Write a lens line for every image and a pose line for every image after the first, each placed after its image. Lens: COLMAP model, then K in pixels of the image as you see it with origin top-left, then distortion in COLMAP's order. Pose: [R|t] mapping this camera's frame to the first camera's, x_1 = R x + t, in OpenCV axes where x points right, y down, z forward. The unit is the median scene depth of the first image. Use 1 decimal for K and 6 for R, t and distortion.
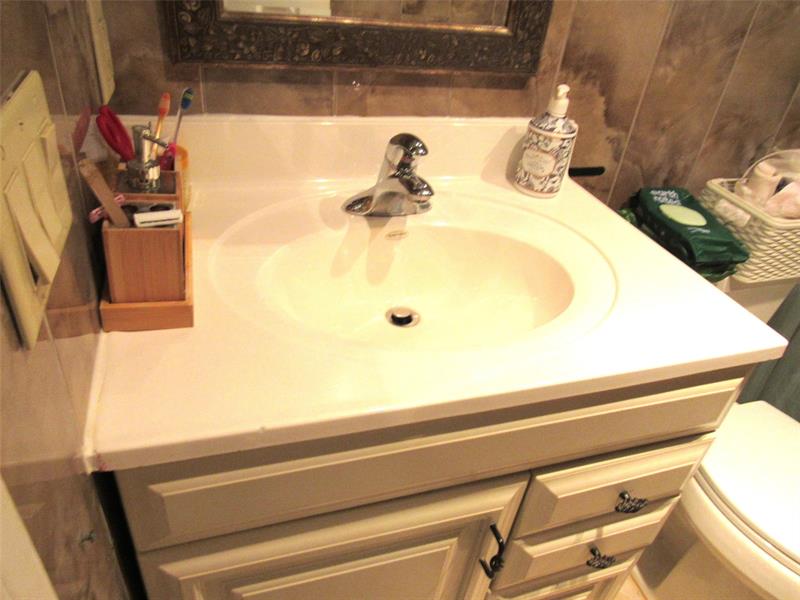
lens RADIAL K [[568.9, 0, 398.8], [0, 568.9, 296.7], [0, 0, 1]] dist [-0.032914, 0.032756]
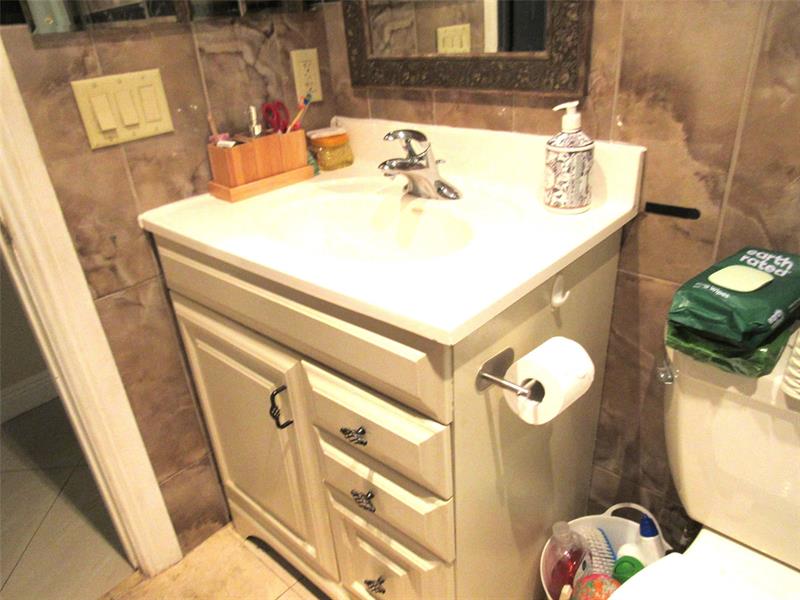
lens RADIAL K [[568.9, 0, 398.8], [0, 568.9, 296.7], [0, 0, 1]] dist [-0.032914, 0.032756]
pose [[0.493634, 0.268518, -0.827178, 1.013587], [-0.382863, 0.921109, 0.070529, -0.002574], [0.780859, 0.281880, 0.557496, 0.272768]]
